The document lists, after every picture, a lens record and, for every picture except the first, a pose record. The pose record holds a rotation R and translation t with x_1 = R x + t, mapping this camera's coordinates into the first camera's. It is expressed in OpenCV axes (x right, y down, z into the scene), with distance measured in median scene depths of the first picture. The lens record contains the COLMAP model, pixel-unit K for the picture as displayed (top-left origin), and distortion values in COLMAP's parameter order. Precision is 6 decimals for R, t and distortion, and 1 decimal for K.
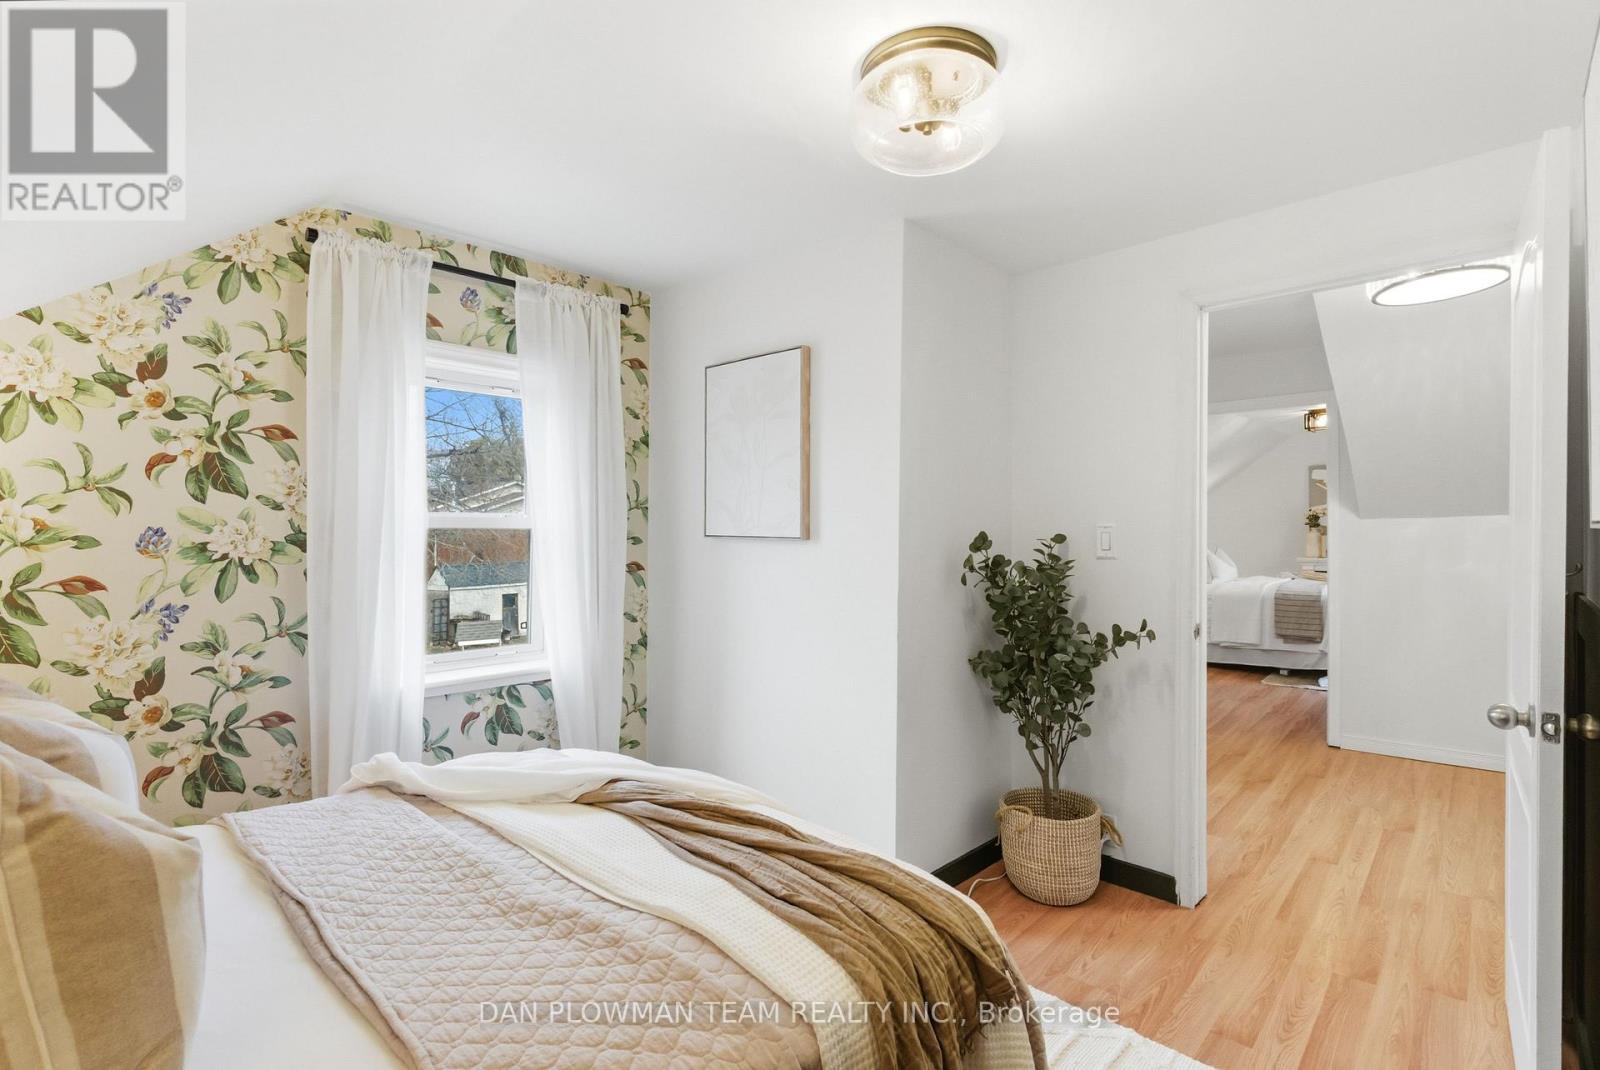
lens RADIAL K [[748.7, 0, 801.8], [0, 748.7, 528.5], [0, 0, 1]] dist [-0.004002, 0.001446]
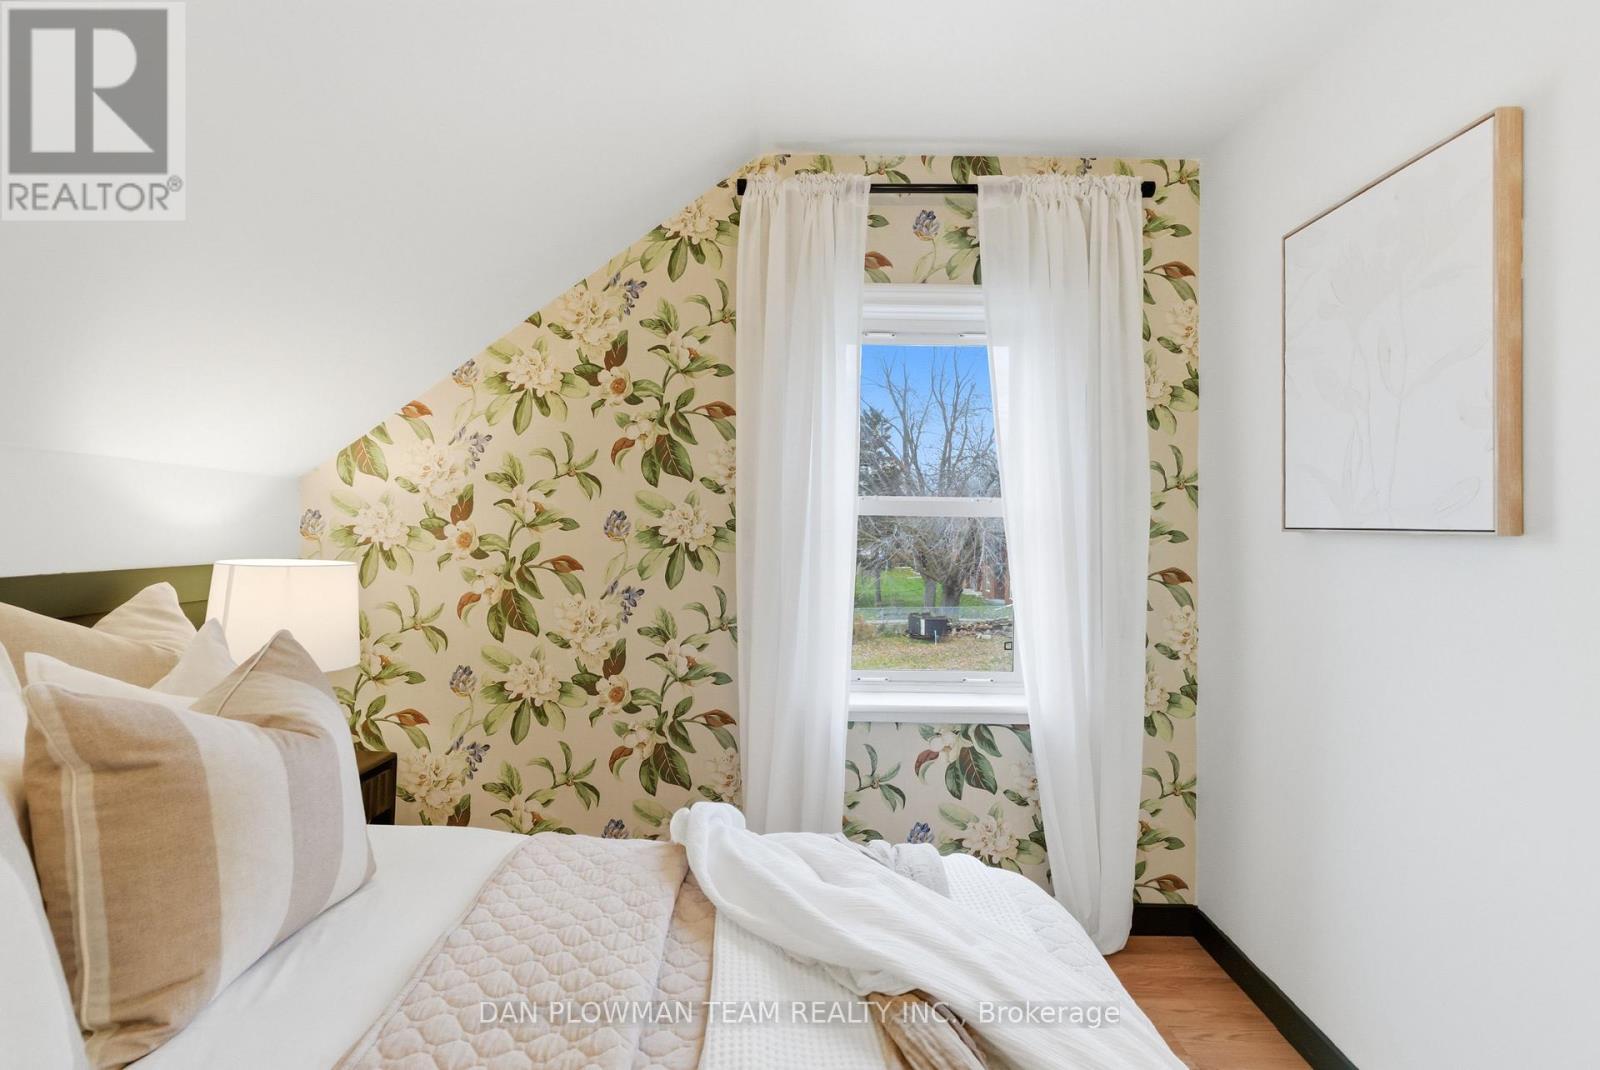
lens RADIAL K [[748.7, 0, 796.1], [0, 748.7, 517.2], [0, 0, 1]] dist [-0.004002, 0.001446]
pose [[0.685847, -0.004204, -0.727734, 0.042960], [-0.010462, 0.999823, -0.015636, 0.018935], [0.727670, 0.018337, 0.685682, 0.435236]]
